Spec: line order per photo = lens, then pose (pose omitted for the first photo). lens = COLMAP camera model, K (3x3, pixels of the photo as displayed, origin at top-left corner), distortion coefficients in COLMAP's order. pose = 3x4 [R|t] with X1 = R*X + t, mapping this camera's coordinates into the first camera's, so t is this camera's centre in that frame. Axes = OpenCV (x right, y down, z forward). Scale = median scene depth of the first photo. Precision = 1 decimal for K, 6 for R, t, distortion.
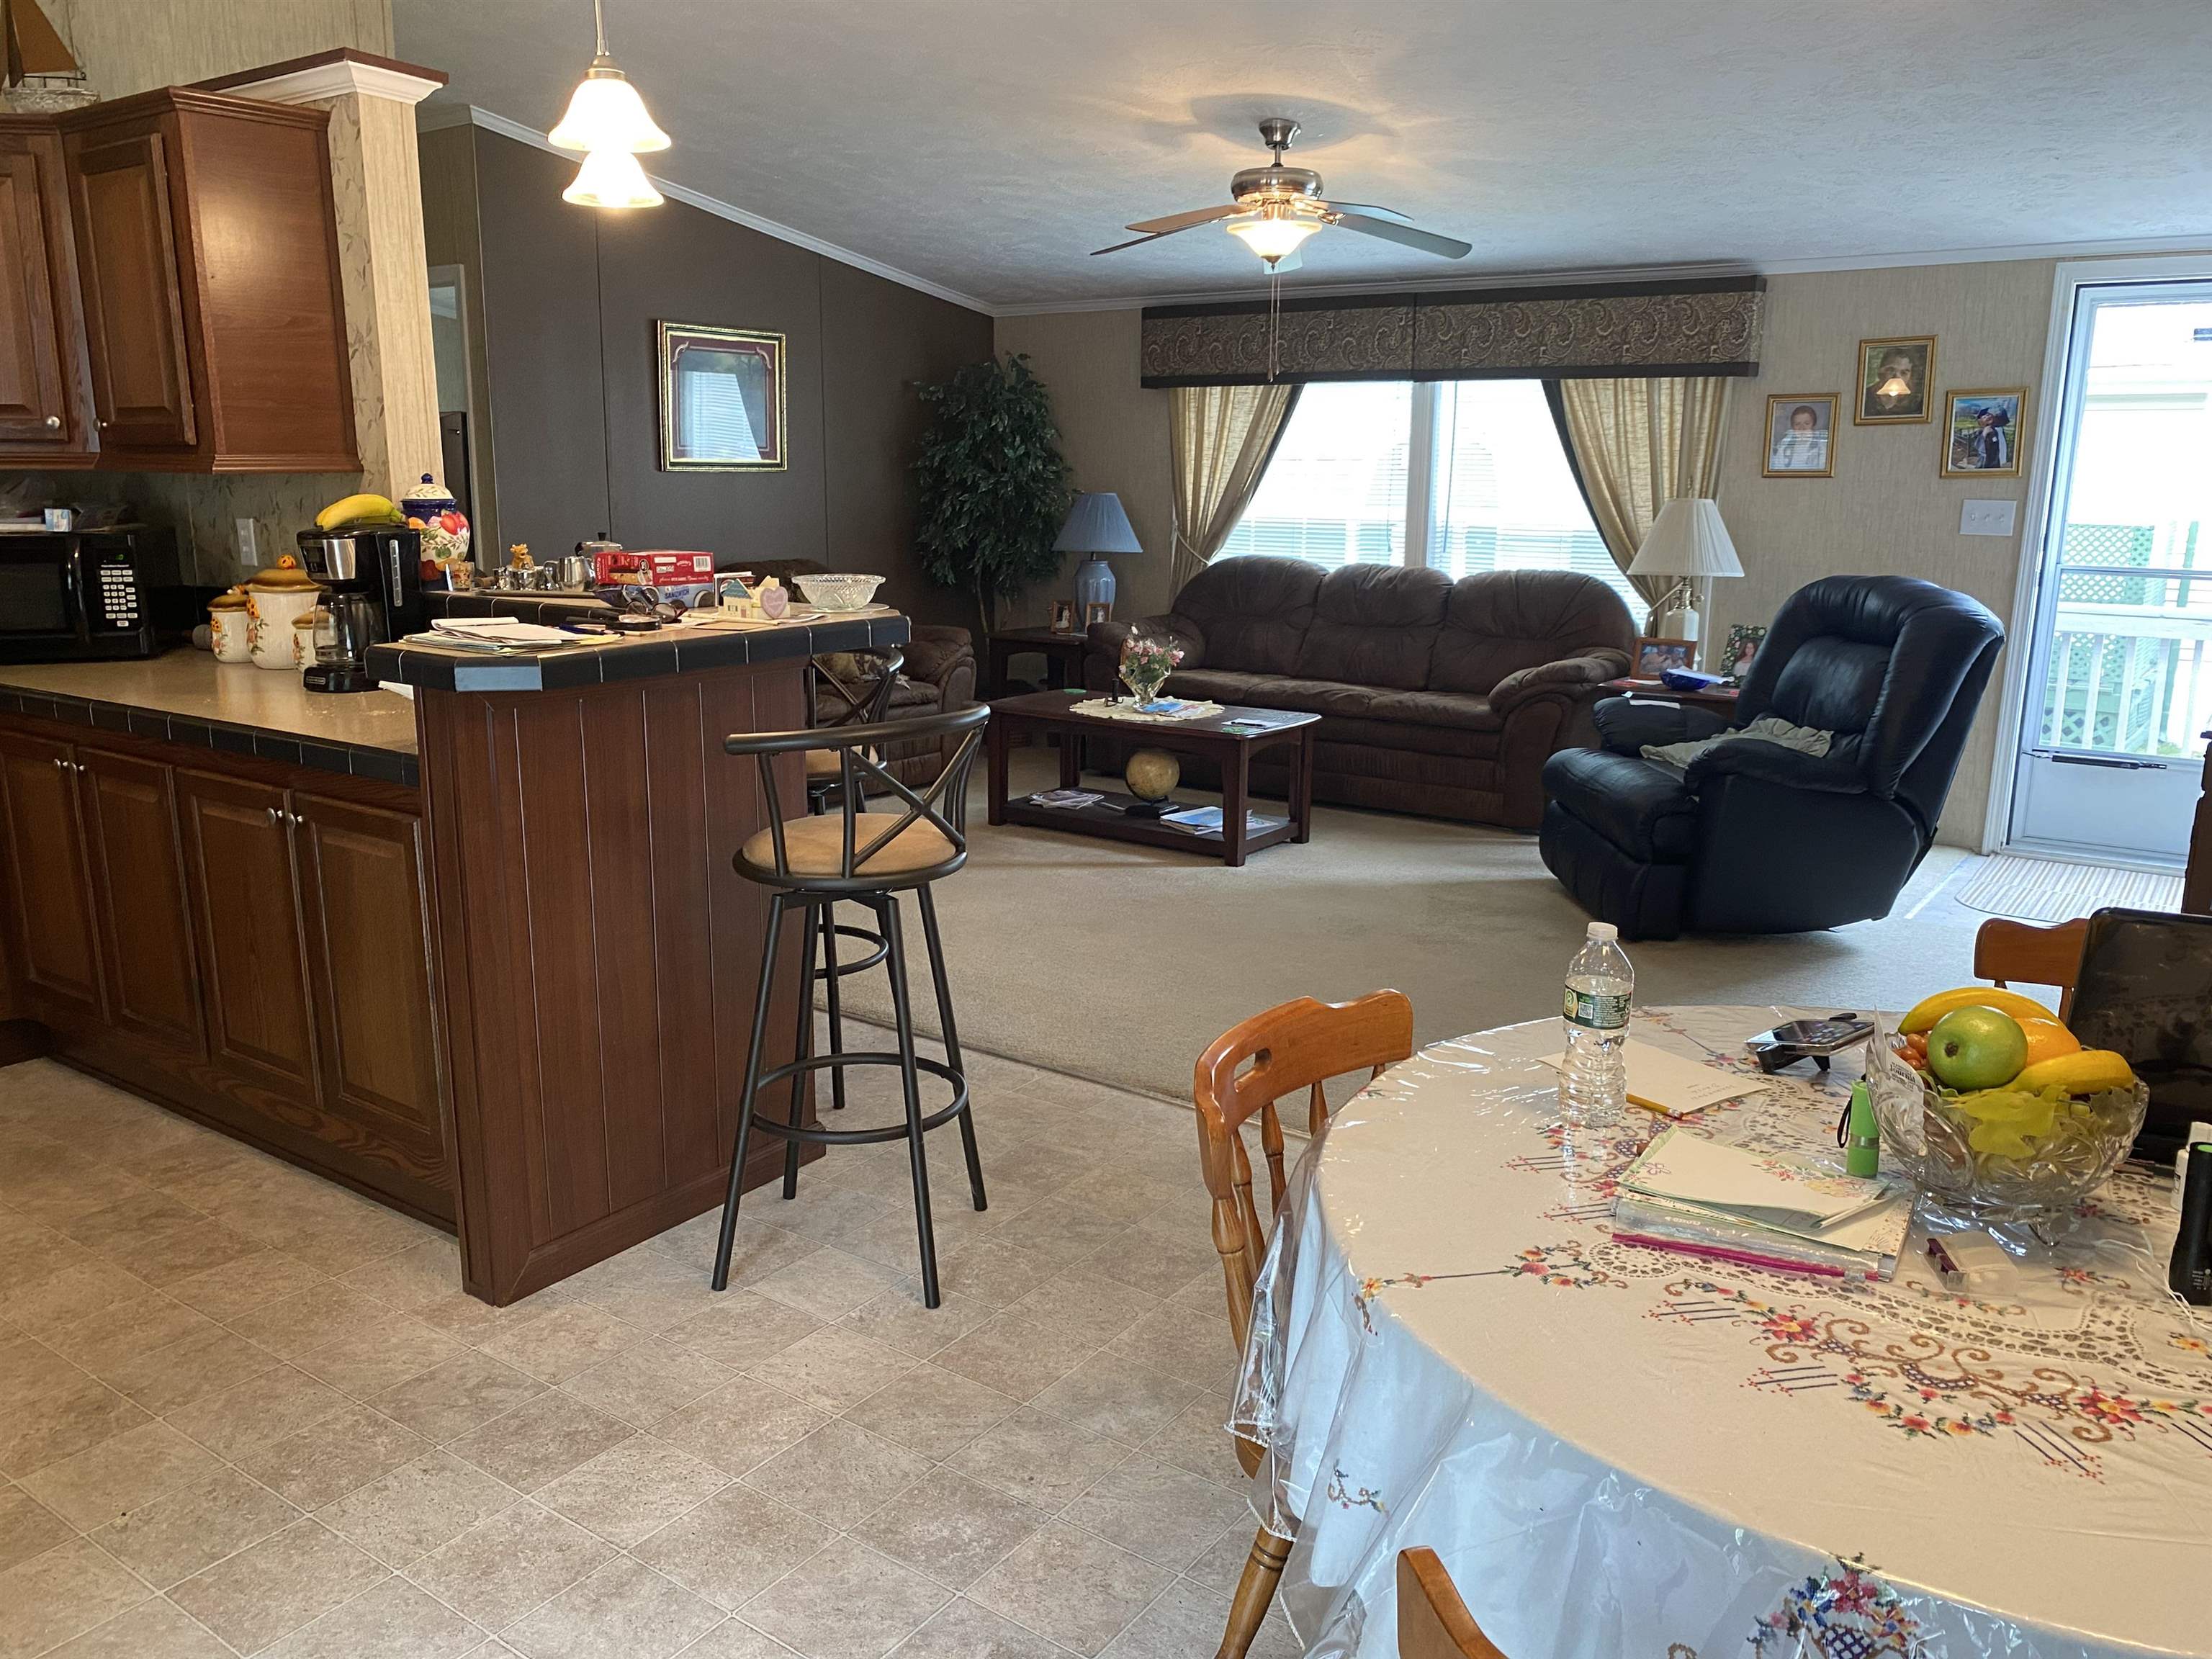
lens RADIAL K [[1674.4, 0, 1061.3], [0, 1674.4, 823.9], [0, 0, 1]] dist [0.016071, -0.006984]
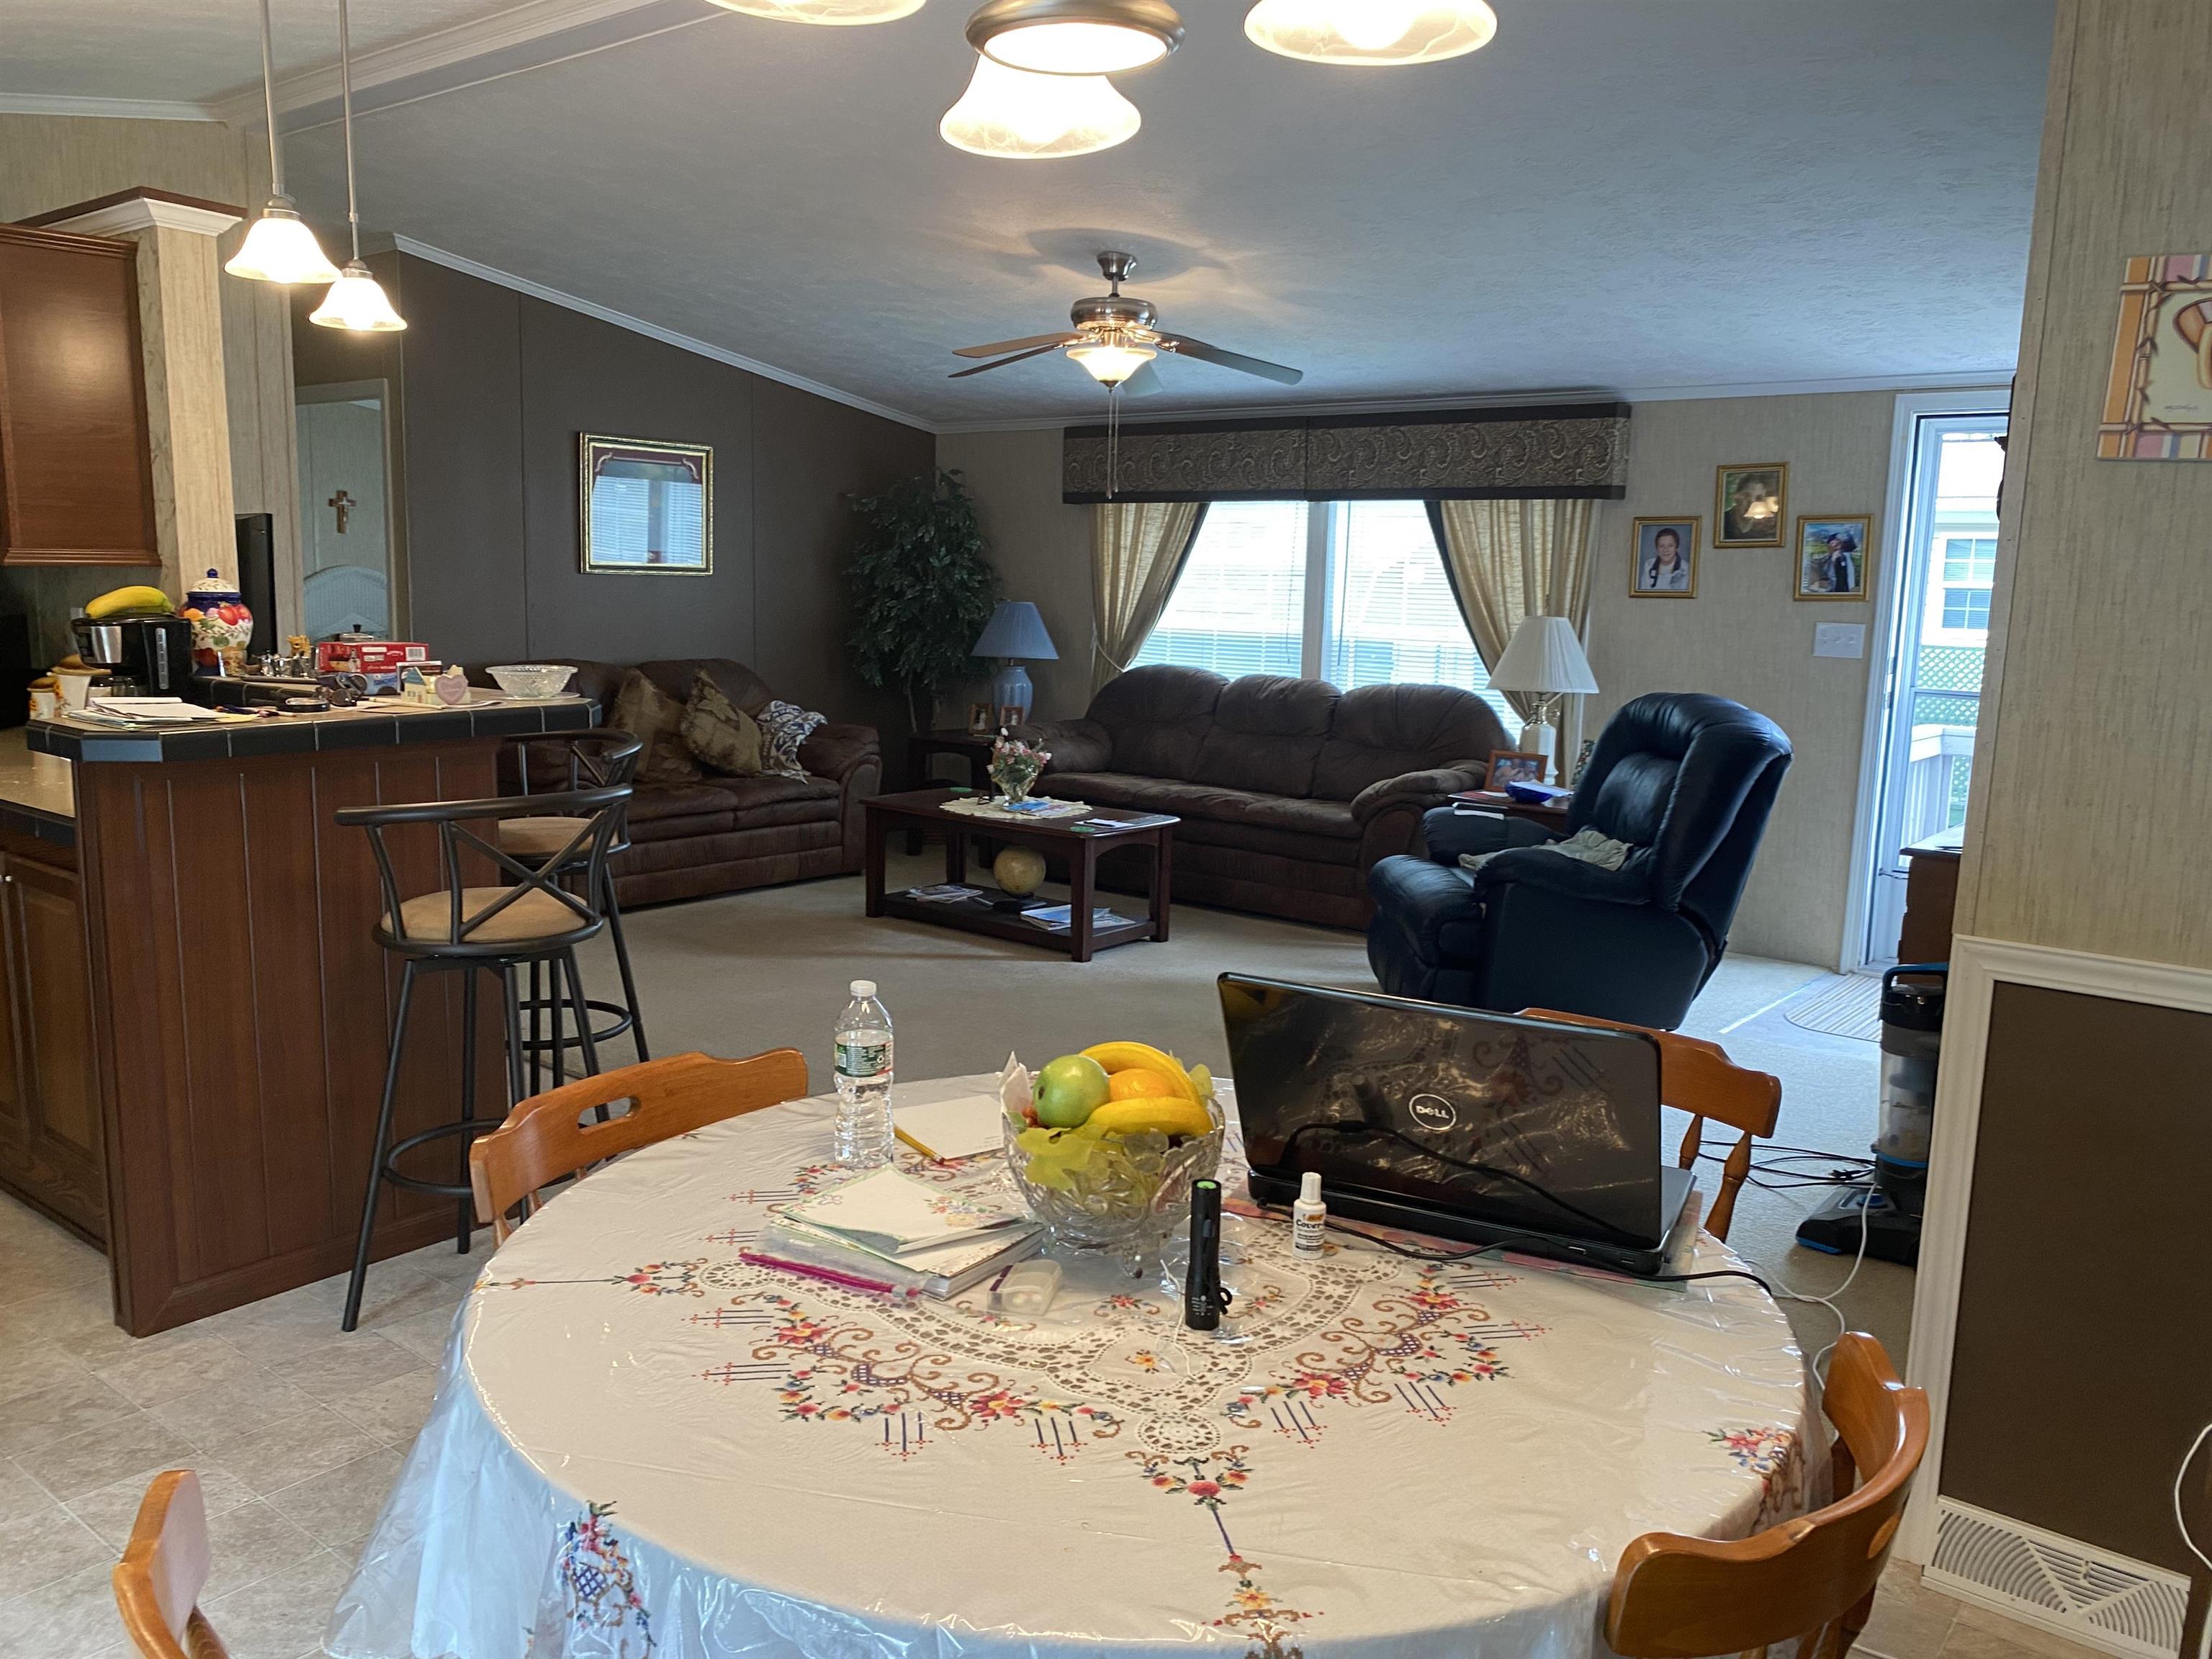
lens RADIAL K [[1666.3, 0, 1059.4], [0, 1666.3, 837.0], [0, 0, 1]] dist [0.033325, -0.034979]
pose [[0.998315, 0.024716, -0.052505, 0.138948], [-0.027646, 0.998058, -0.055823, 0.005860], [0.051023, 0.057180, 0.997059, -0.025408]]
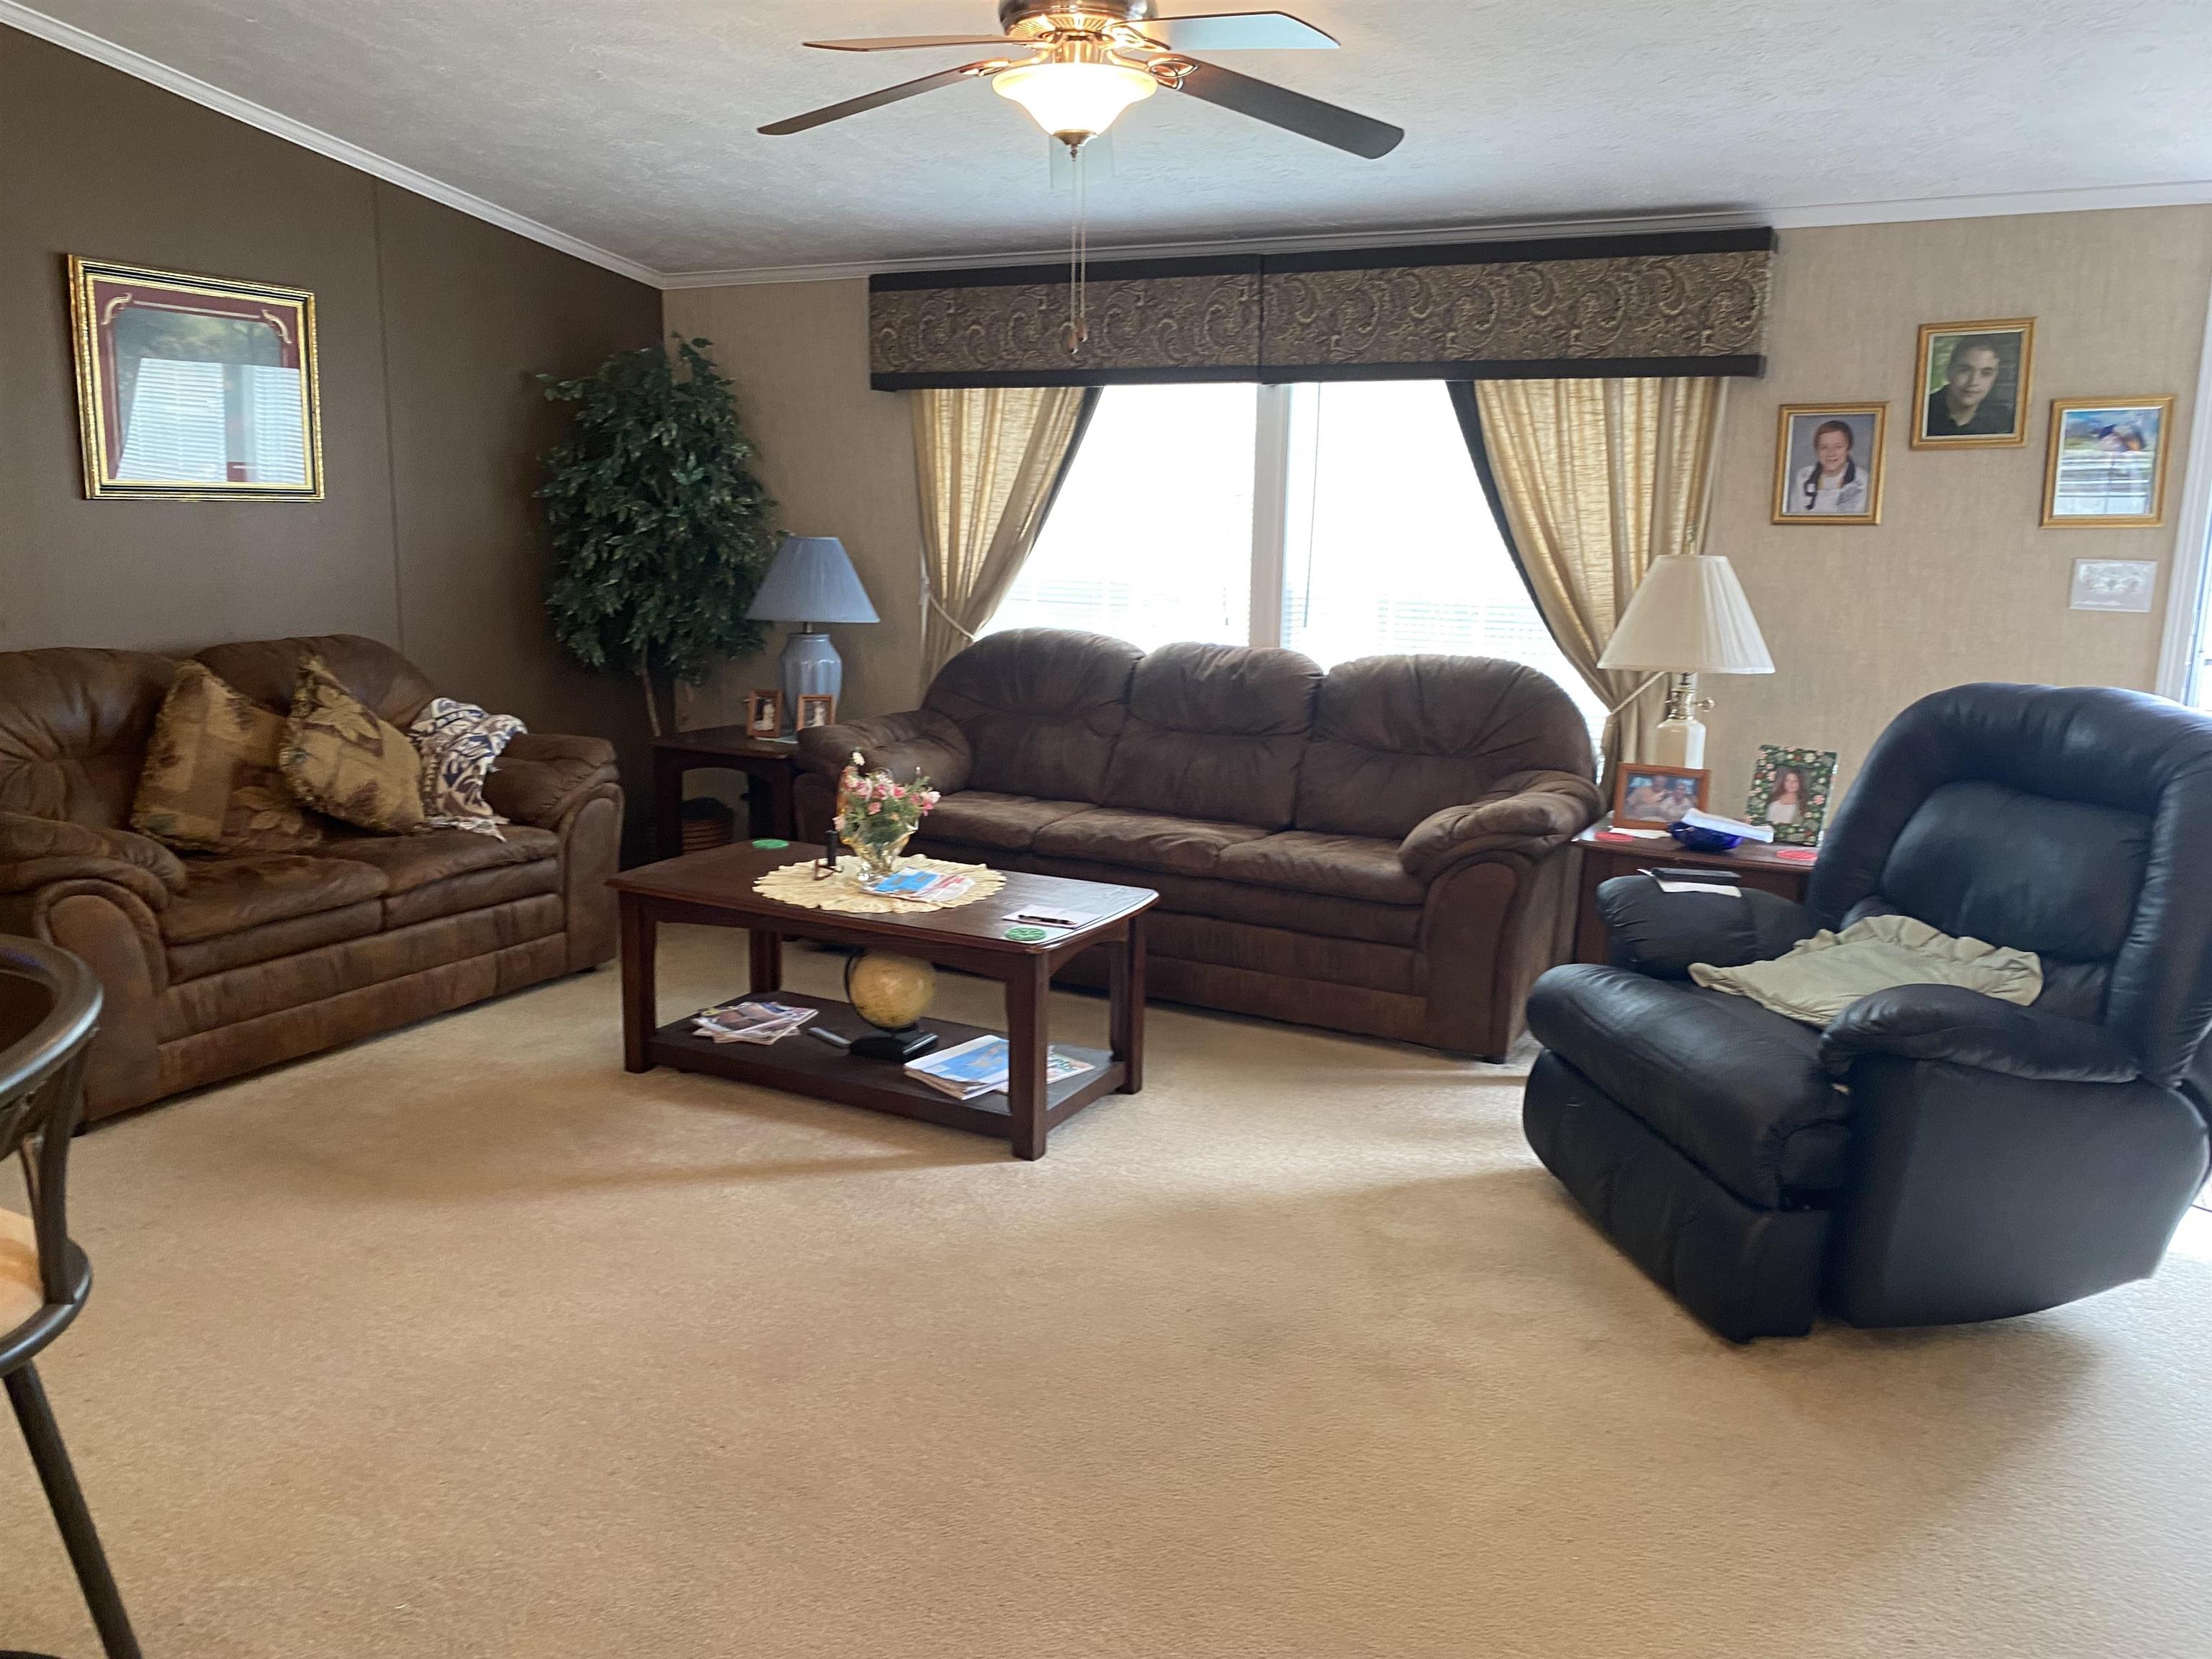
lens RADIAL K [[1716.4, 0, 1074.3], [0, 1716.4, 828.4], [0, 0, 1]] dist [0.011298, -0.010784]
pose [[0.989316, -0.018142, 0.144656, 0.032418], [0.021710, 0.999497, -0.023128, -0.077000], [-0.144164, 0.026022, 0.989212, 0.373618]]
